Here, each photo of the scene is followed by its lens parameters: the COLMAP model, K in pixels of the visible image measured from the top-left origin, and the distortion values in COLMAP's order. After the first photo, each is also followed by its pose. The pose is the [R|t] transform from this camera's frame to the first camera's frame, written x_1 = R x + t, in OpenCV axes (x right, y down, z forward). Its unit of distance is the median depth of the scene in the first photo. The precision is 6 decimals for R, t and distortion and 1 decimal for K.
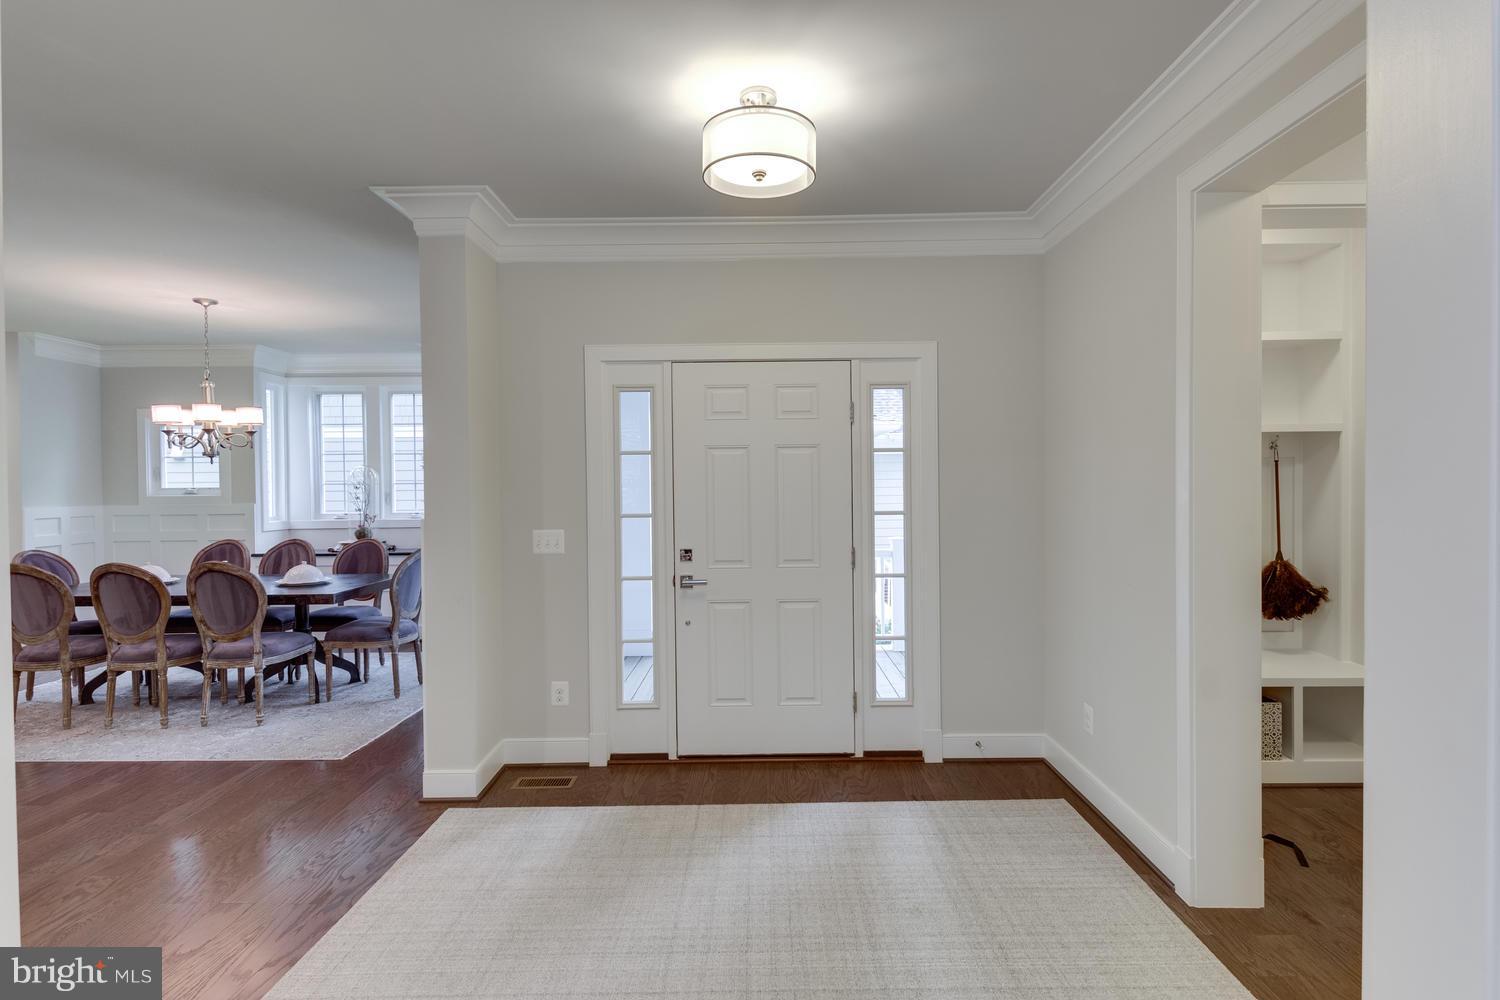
lens RADIAL K [[729.5, 0, 749.9], [0, 729.5, 497.9], [0, 0, 1]] dist [0.006478, -0.002416]
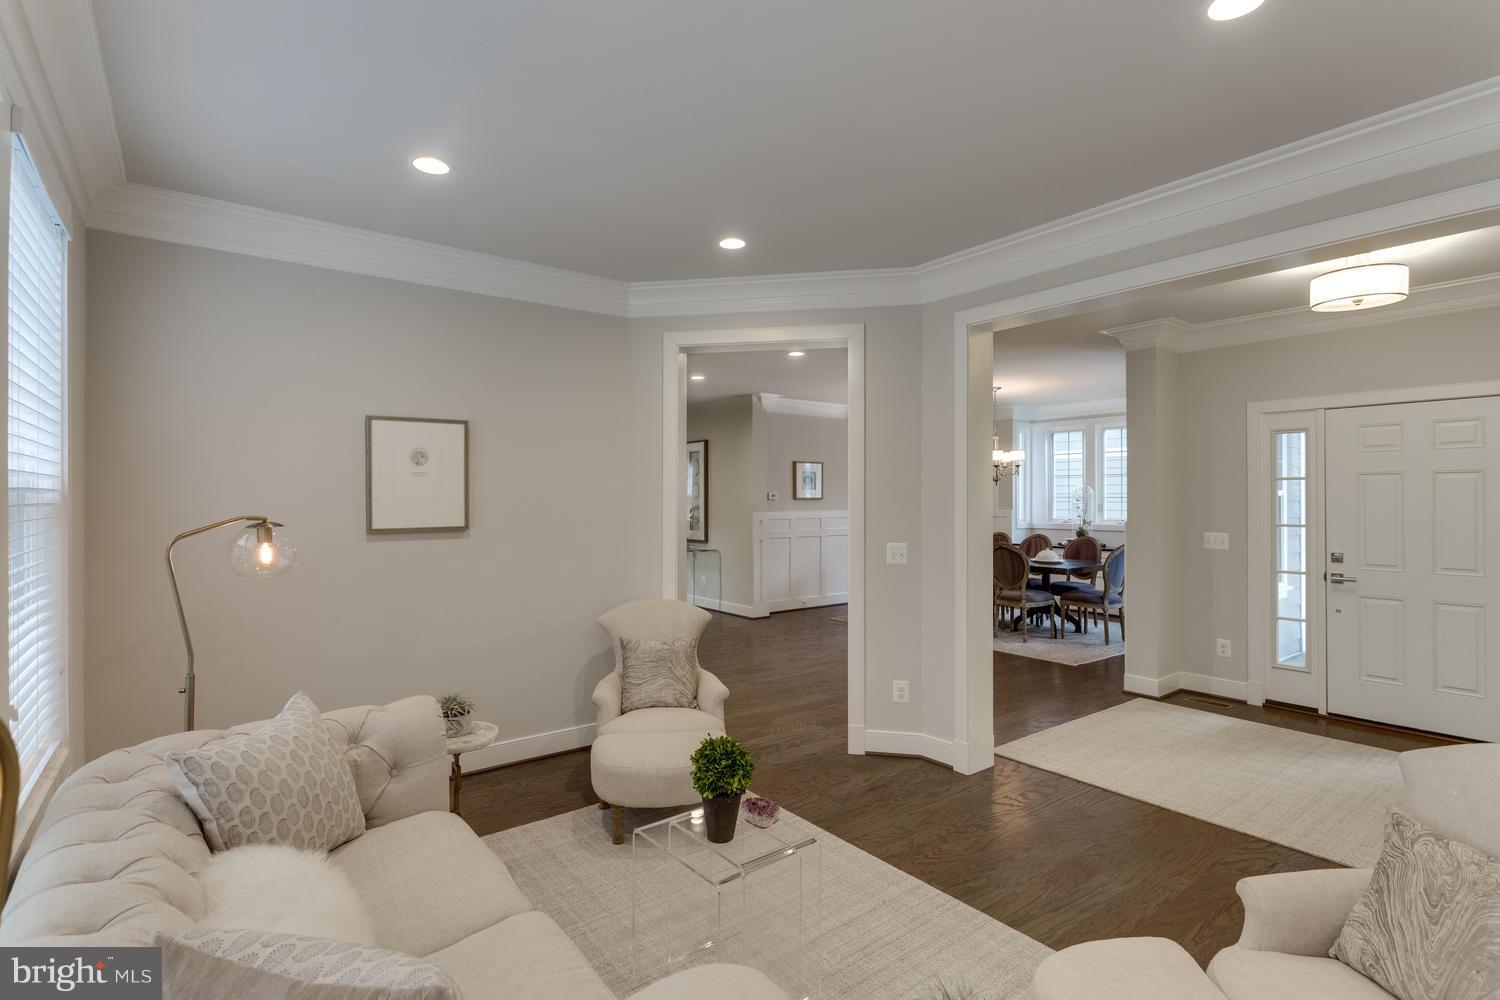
lens RADIAL K [[729.5, 0, 741.8], [0, 729.5, 493.4], [0, 0, 1]] dist [0.006478, -0.002416]
pose [[0.614830, 0.004806, -0.788645, 0.236184], [-0.020085, 0.999753, -0.009566, -0.001215], [0.788404, 0.021721, 0.614774, -0.517746]]
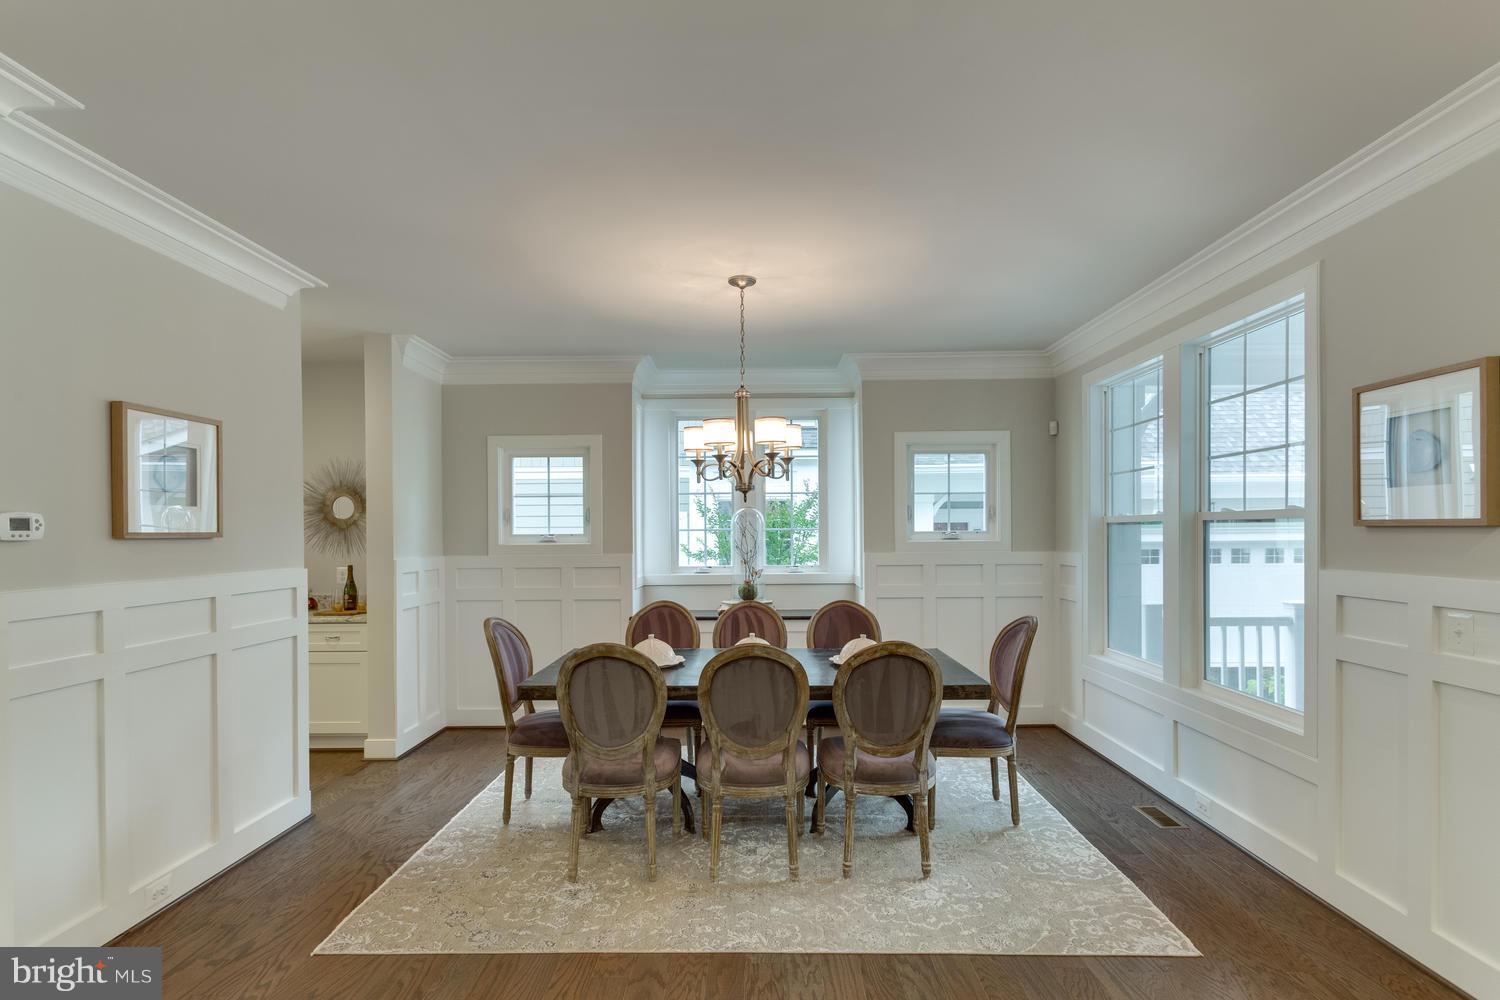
lens RADIAL K [[729.5, 0, 751.7], [0, 729.5, 540.7], [0, 0, 1]] dist [0.006478, -0.002416]
pose [[0.999978, 0.000283, 0.006623, -0.802209], [-0.000231, 0.999970, -0.007739, -0.001311], [-0.006625, 0.007738, 0.999948, 0.290662]]
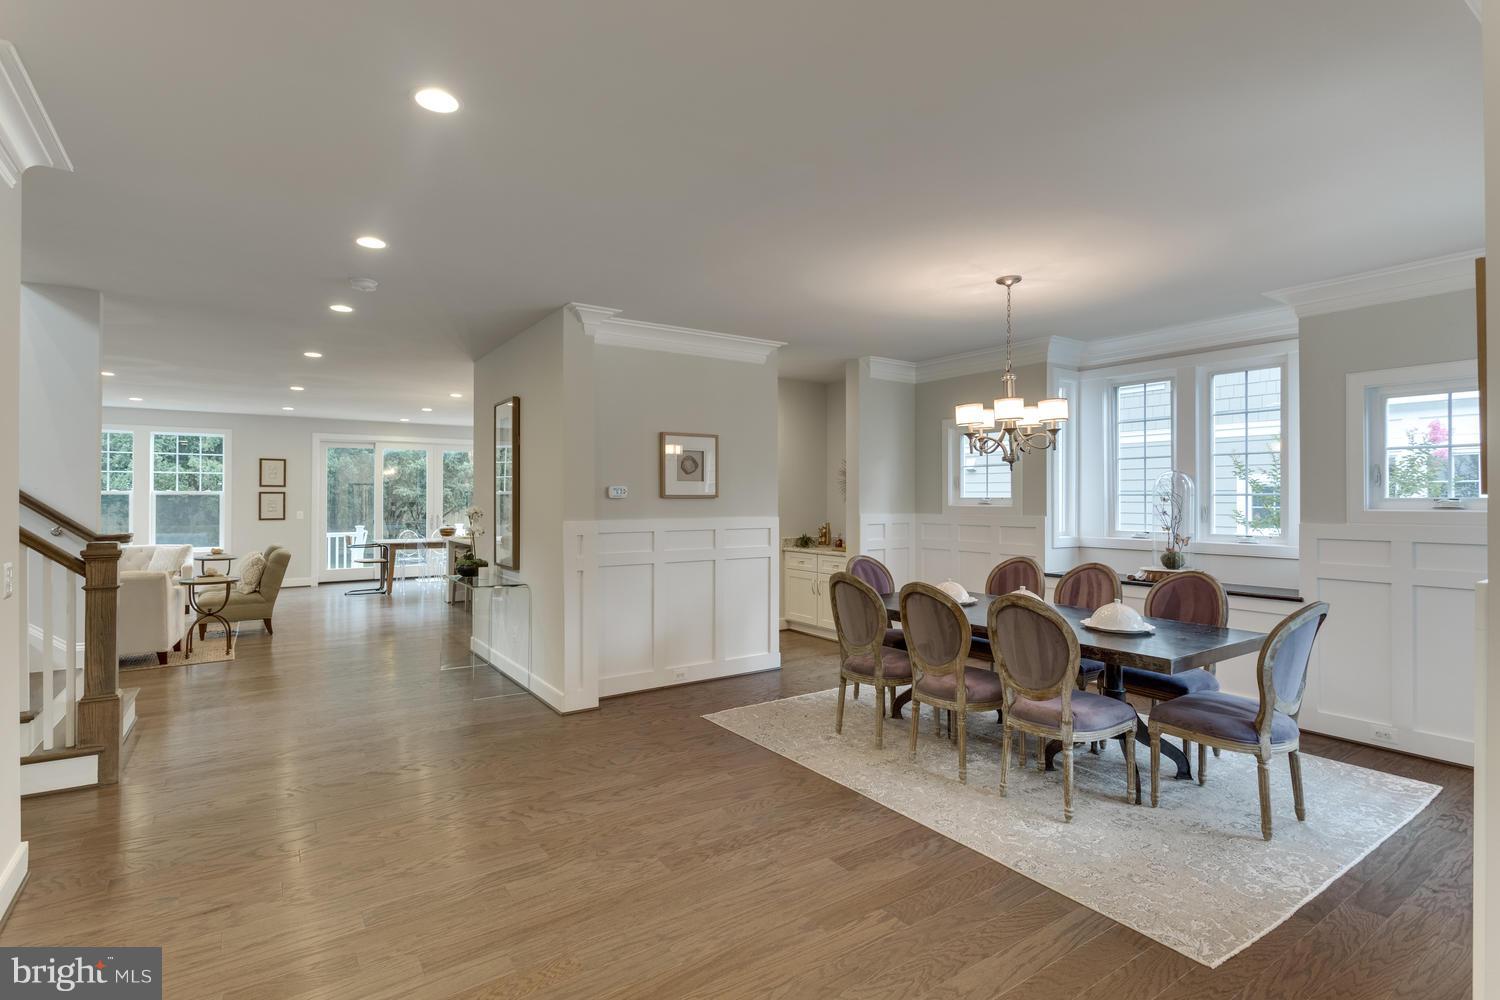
lens RADIAL K [[729.5, 0, 749.3], [0, 729.5, 491.5], [0, 0, 1]] dist [0.006478, -0.002416]
pose [[0.580575, 0.001821, -0.814205, -0.244118], [-0.021155, 0.999694, -0.012849, -0.004709], [0.813932, 0.024684, 0.580436, 0.287292]]
